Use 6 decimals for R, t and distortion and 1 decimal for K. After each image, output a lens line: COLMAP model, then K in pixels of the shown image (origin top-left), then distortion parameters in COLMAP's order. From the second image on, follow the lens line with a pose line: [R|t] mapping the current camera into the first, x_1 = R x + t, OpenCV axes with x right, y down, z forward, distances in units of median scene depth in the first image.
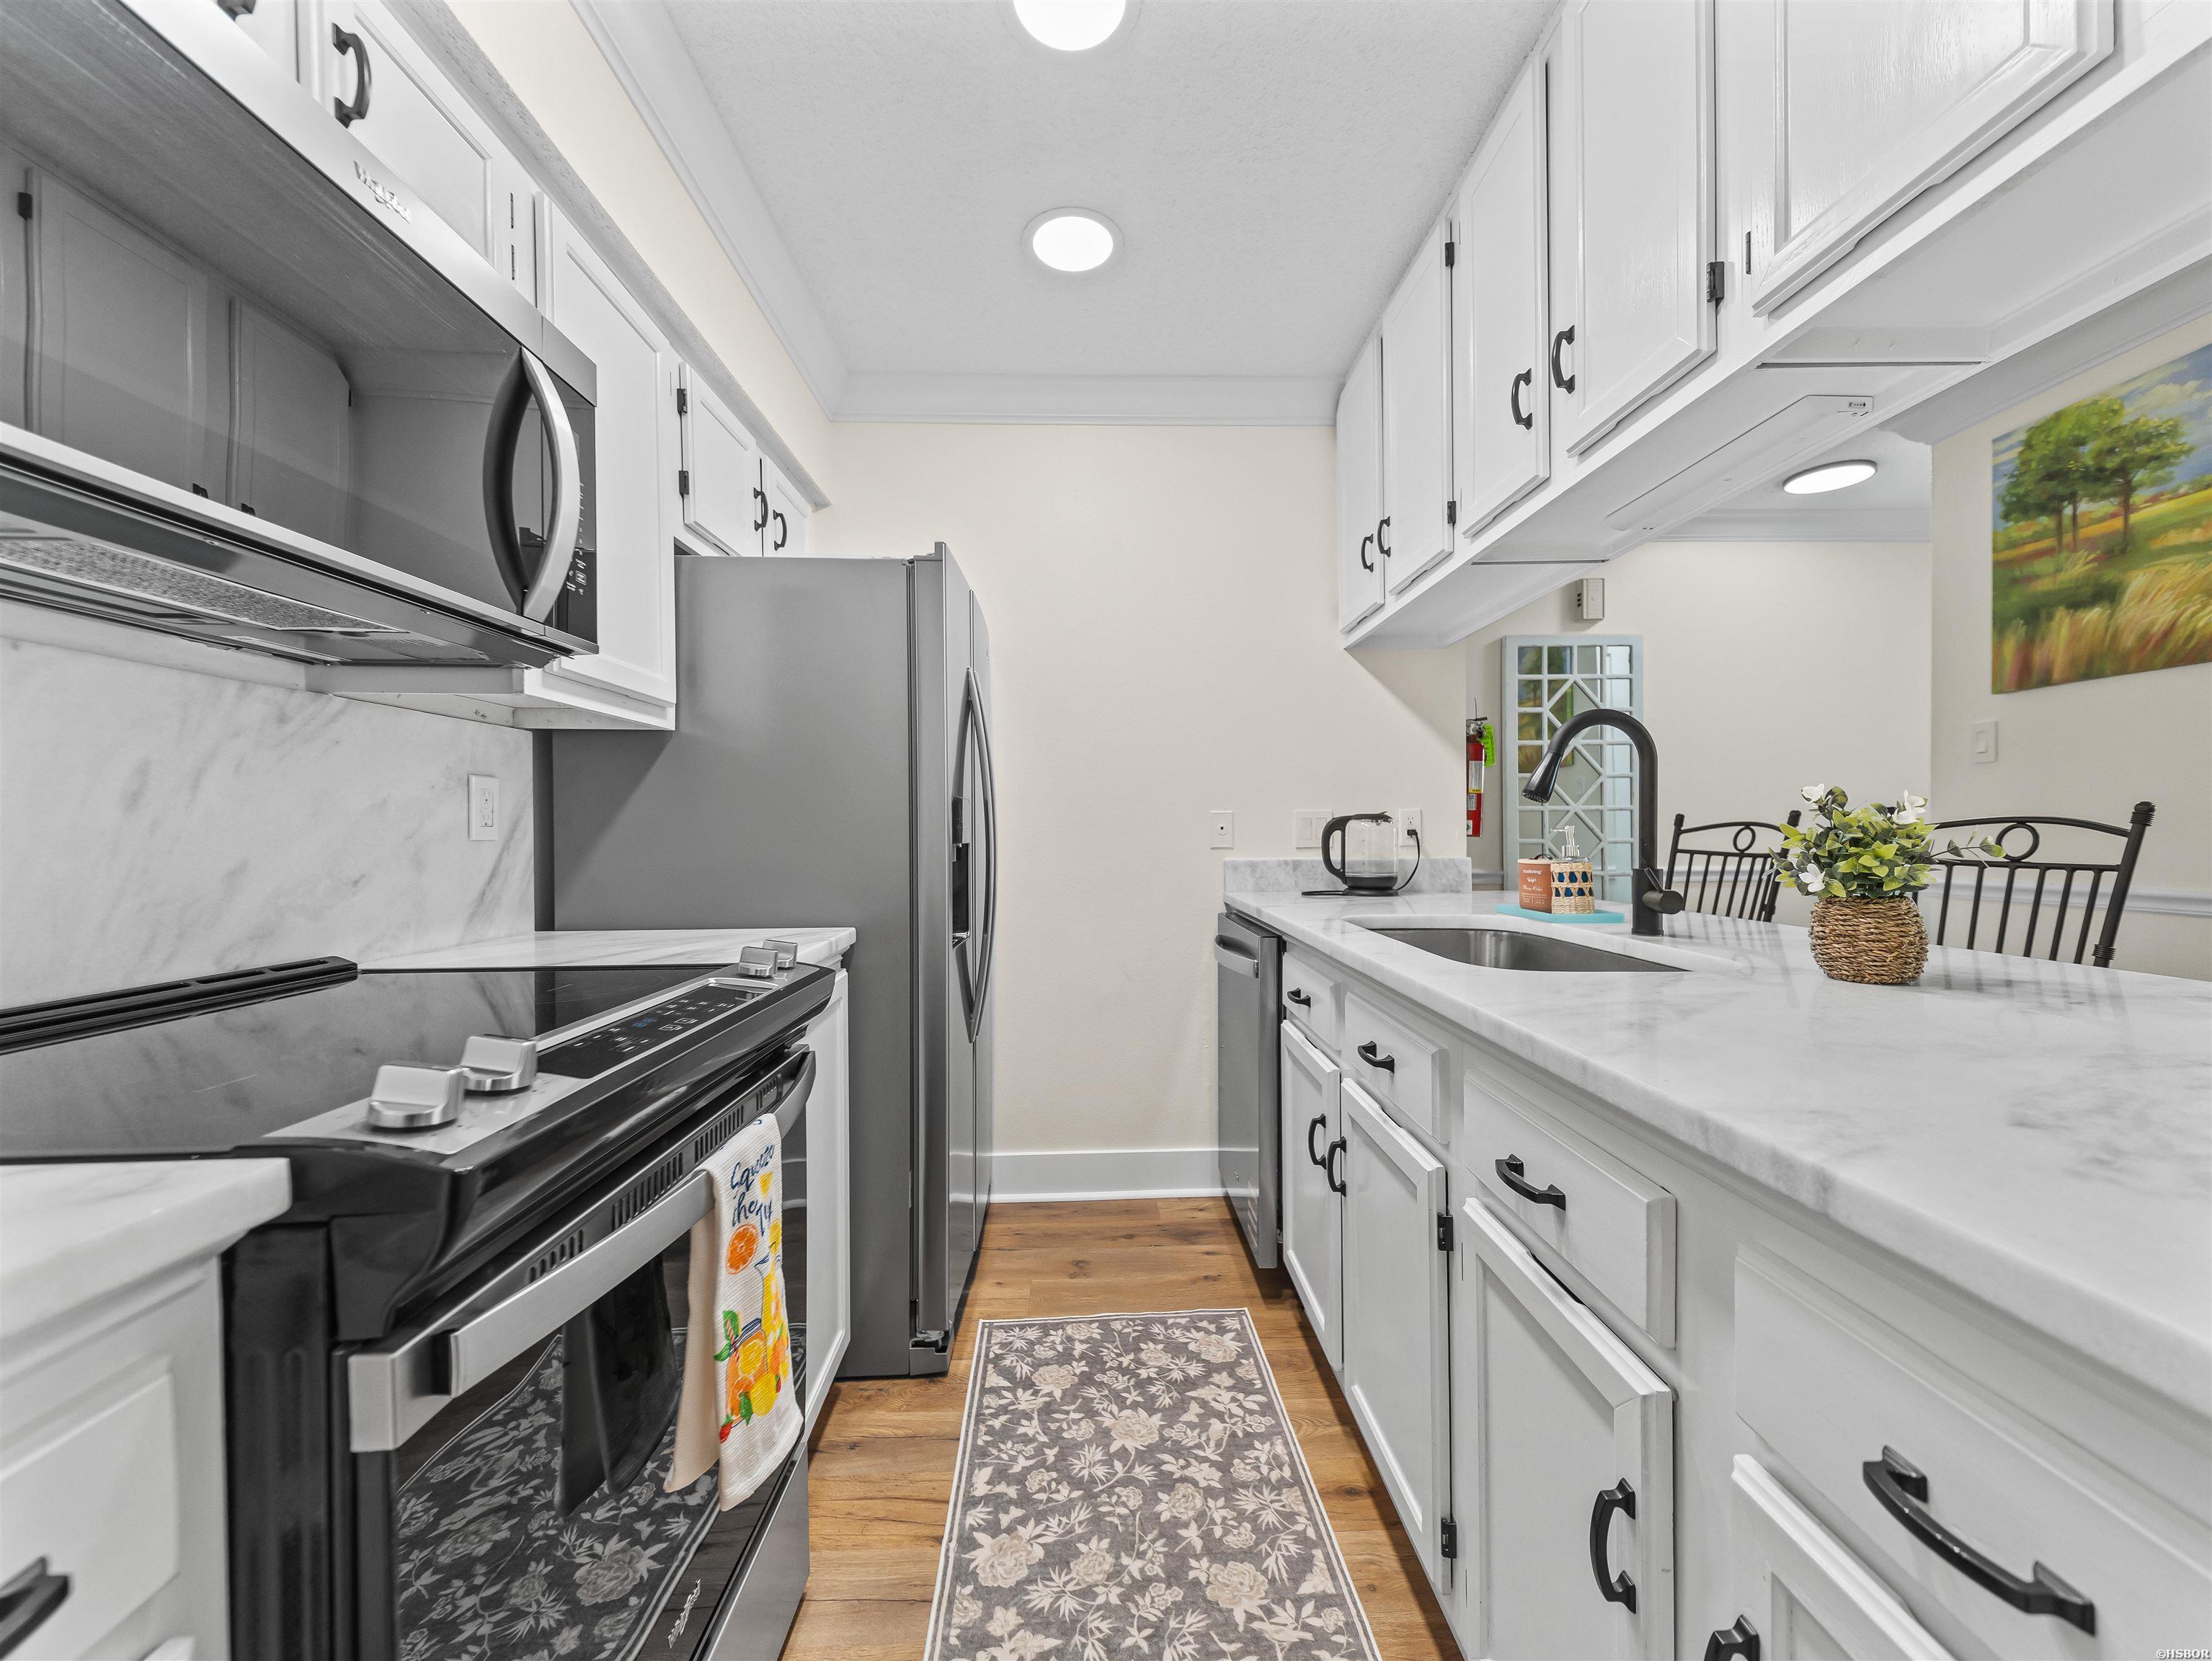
lens RADIAL K [[762.4, 0, 1108.3], [0, 762.4, 832.5], [0, 0, 1]] dist [0.000383, 0.000059]
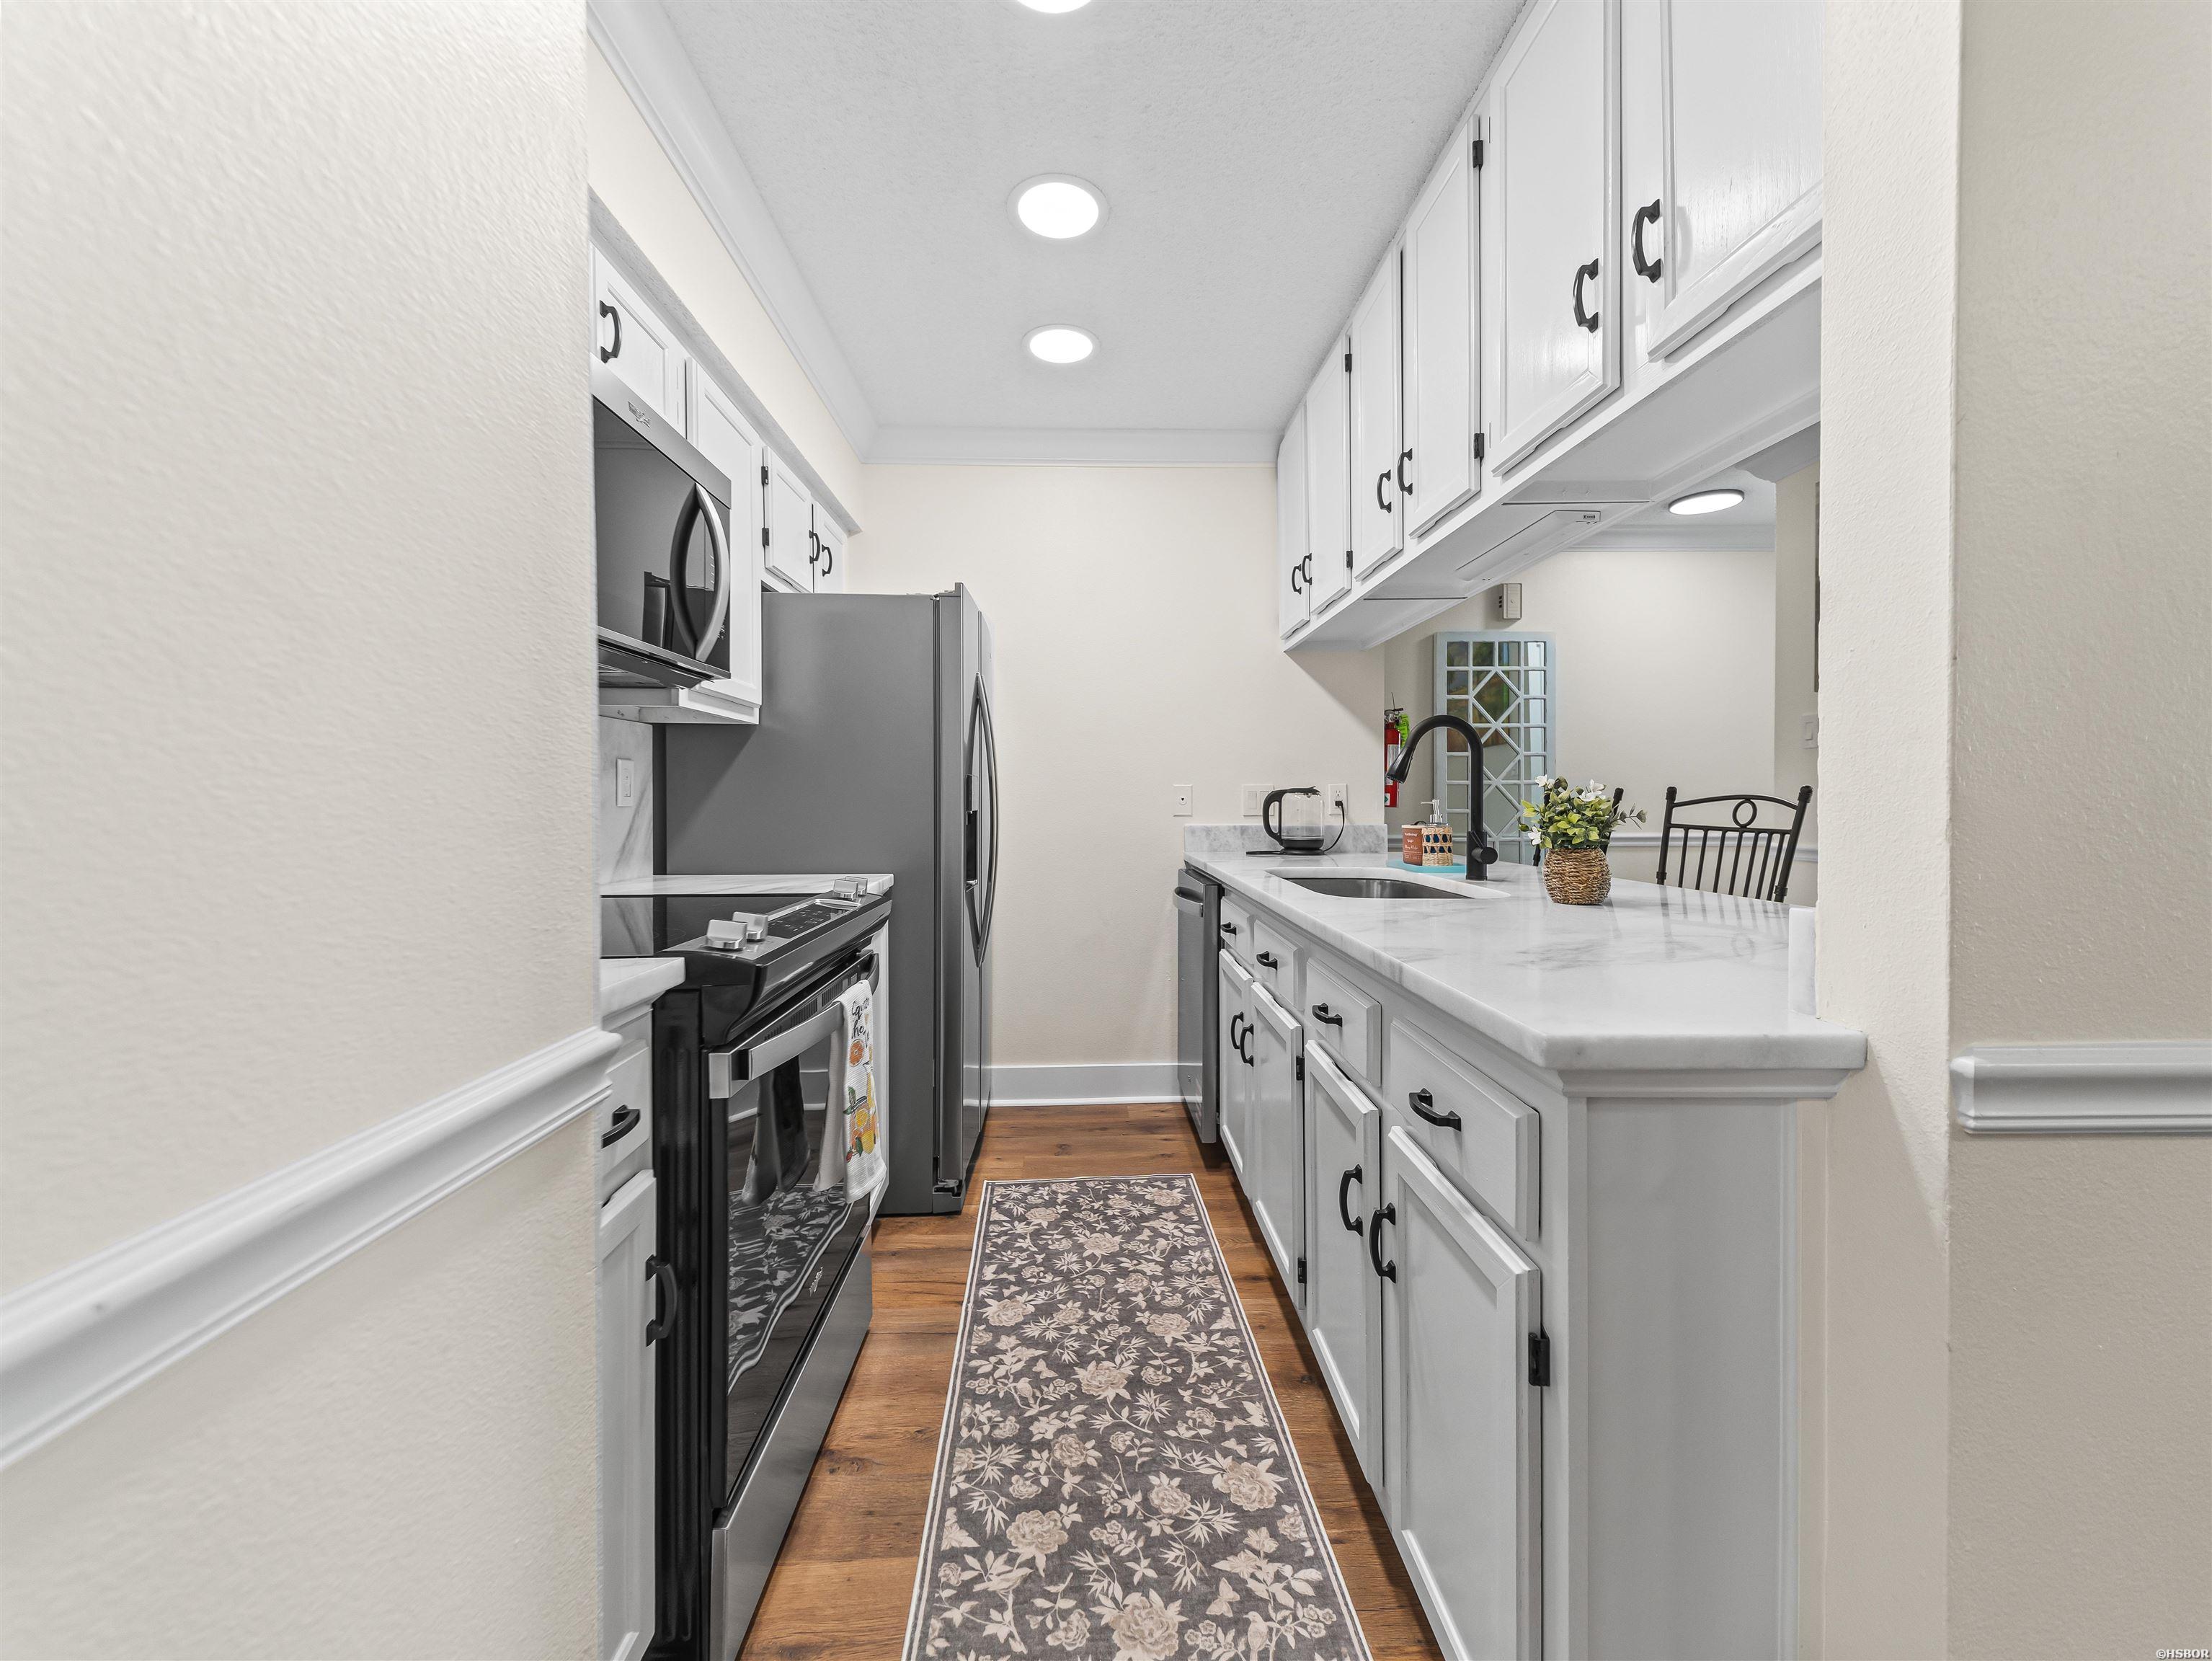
lens RADIAL K [[863.5, 0, 1099.5], [0, 863.5, 801.0], [0, 0, 1]] dist [0.030017, -0.010154]
pose [[0.999976, 0.005014, -0.004842, 0.034451], [-0.005008, 0.999987, 0.001304, -0.006072], [0.004848, -0.001280, 0.999987, -0.542518]]
